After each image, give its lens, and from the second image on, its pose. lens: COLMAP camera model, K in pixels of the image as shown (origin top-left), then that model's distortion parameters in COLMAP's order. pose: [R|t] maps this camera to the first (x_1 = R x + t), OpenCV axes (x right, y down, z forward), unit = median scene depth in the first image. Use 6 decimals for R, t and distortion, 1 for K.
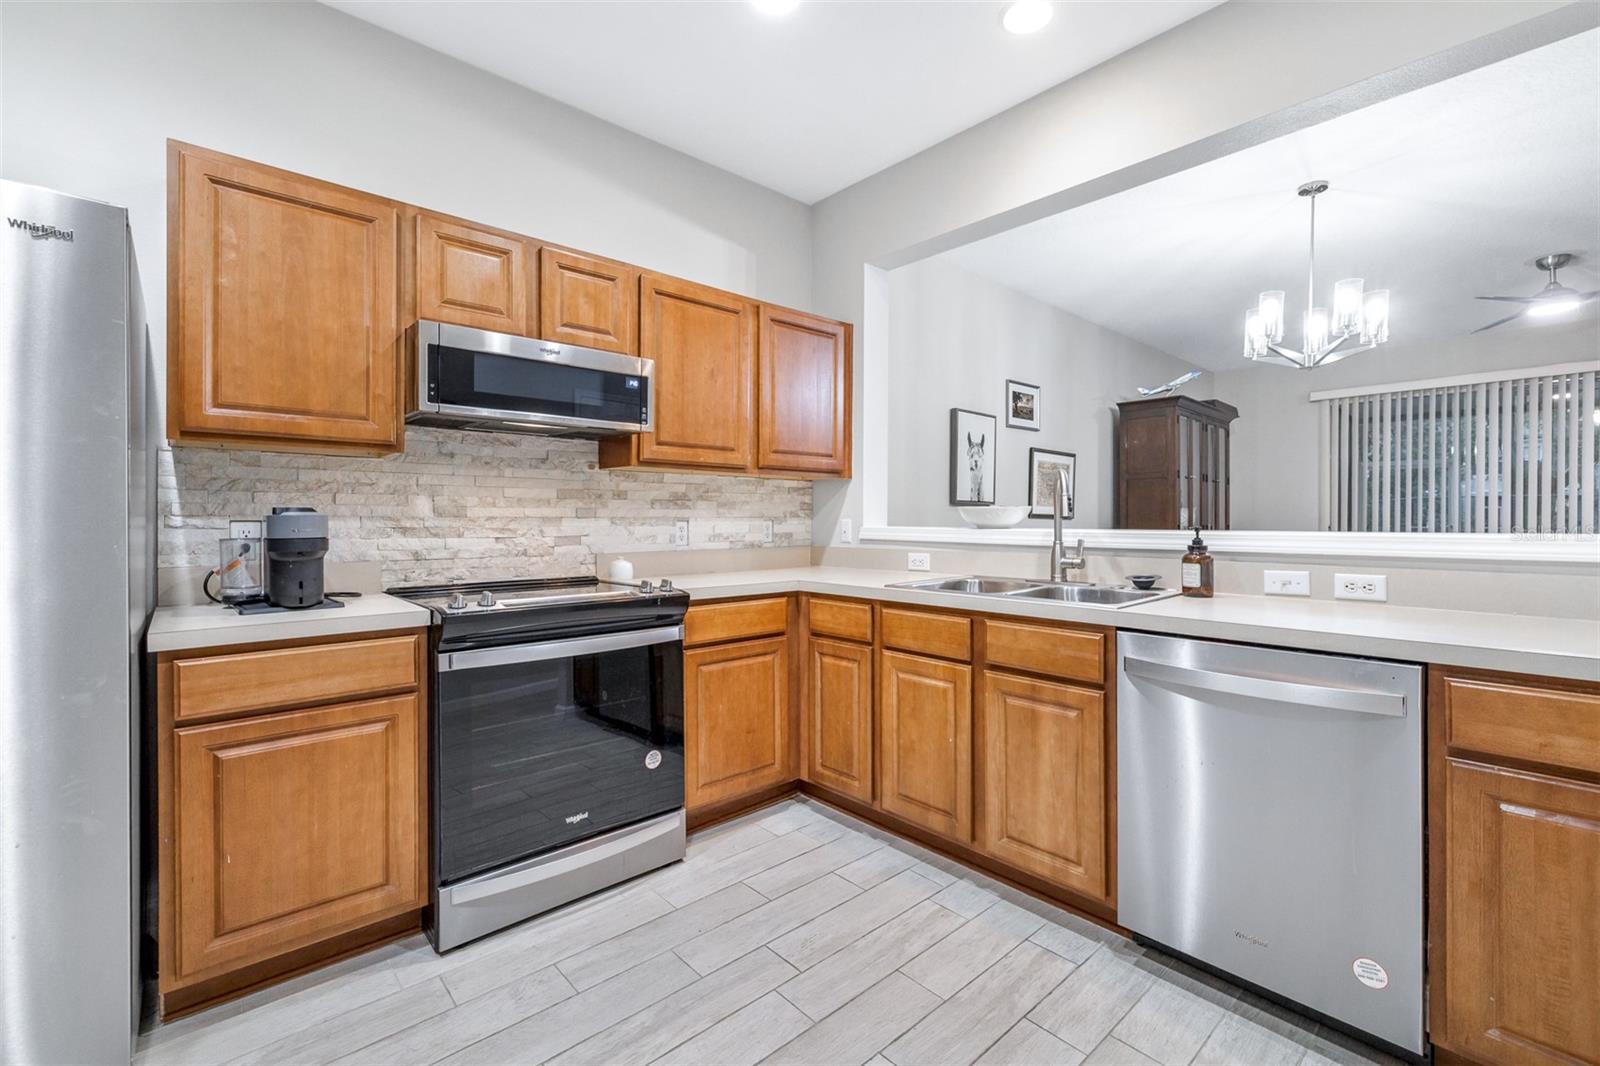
lens RADIAL K [[700.3, 0, 805.2], [0, 700.3, 533.9], [0, 0, 1]] dist [0.000944, -0.000626]
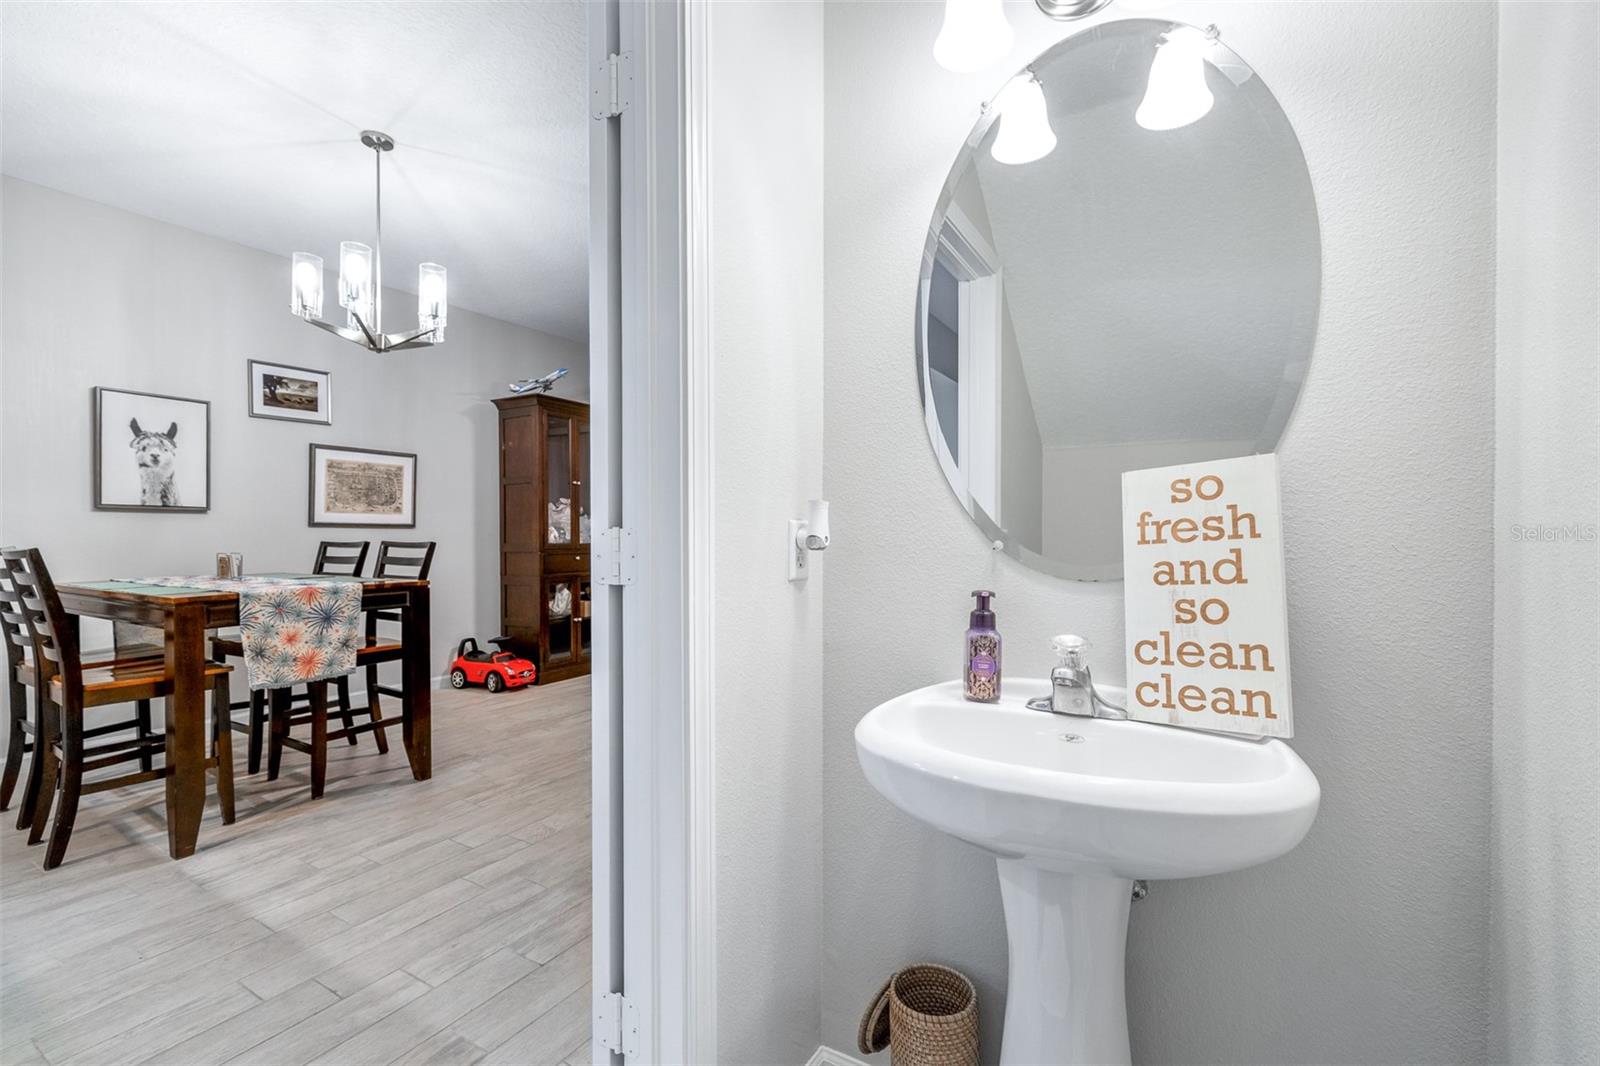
lens RADIAL K [[700.3, 0, 800.0], [0, 700.3, 534.1], [0, 0, 1]] dist [0.000944, -0.000626]
pose [[0.952310, -0.009665, 0.304978, 1.379304], [0.014485, 0.999803, -0.013547, 0.014603], [-0.304787, 0.017318, 0.952263, 0.031269]]
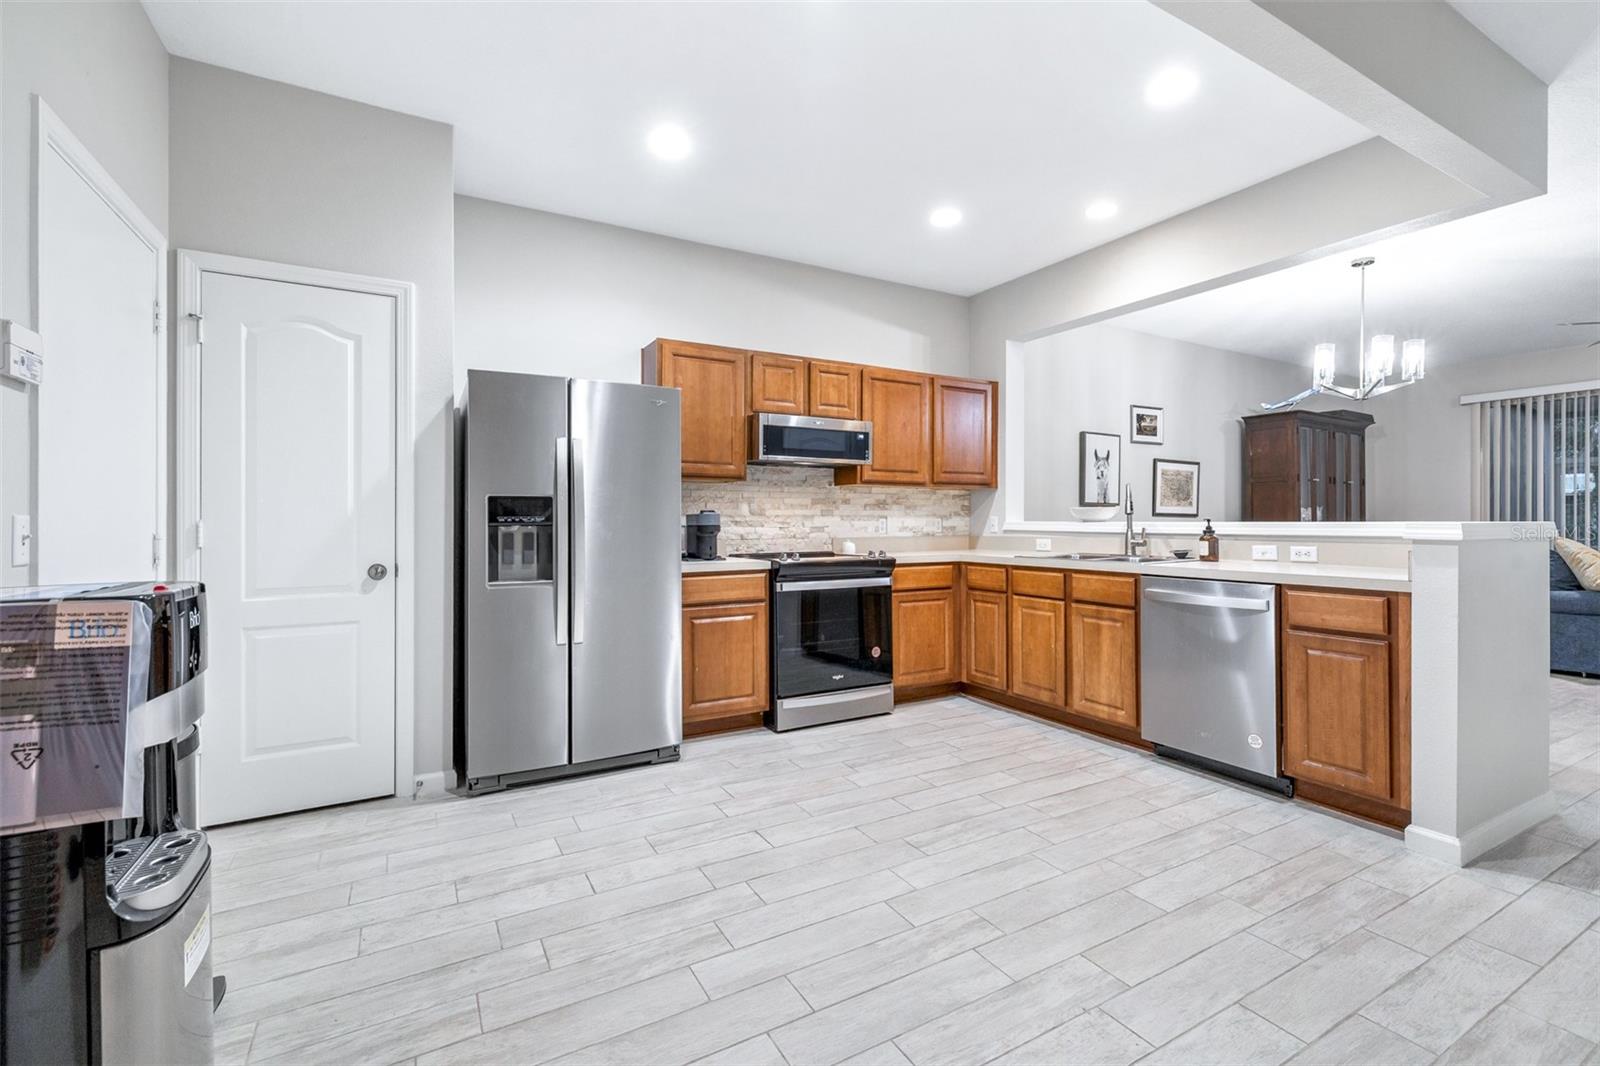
lens RADIAL K [[700.3, 0, 807.8], [0, 700.3, 525.5], [0, 0, 1]] dist [0.000944, -0.000626]
pose [[0.975199, -0.000898, -0.221329, 0.006002], [-0.002290, 0.999897, -0.014145, 0.026945], [0.221319, 0.014301, 0.975097, -0.714835]]
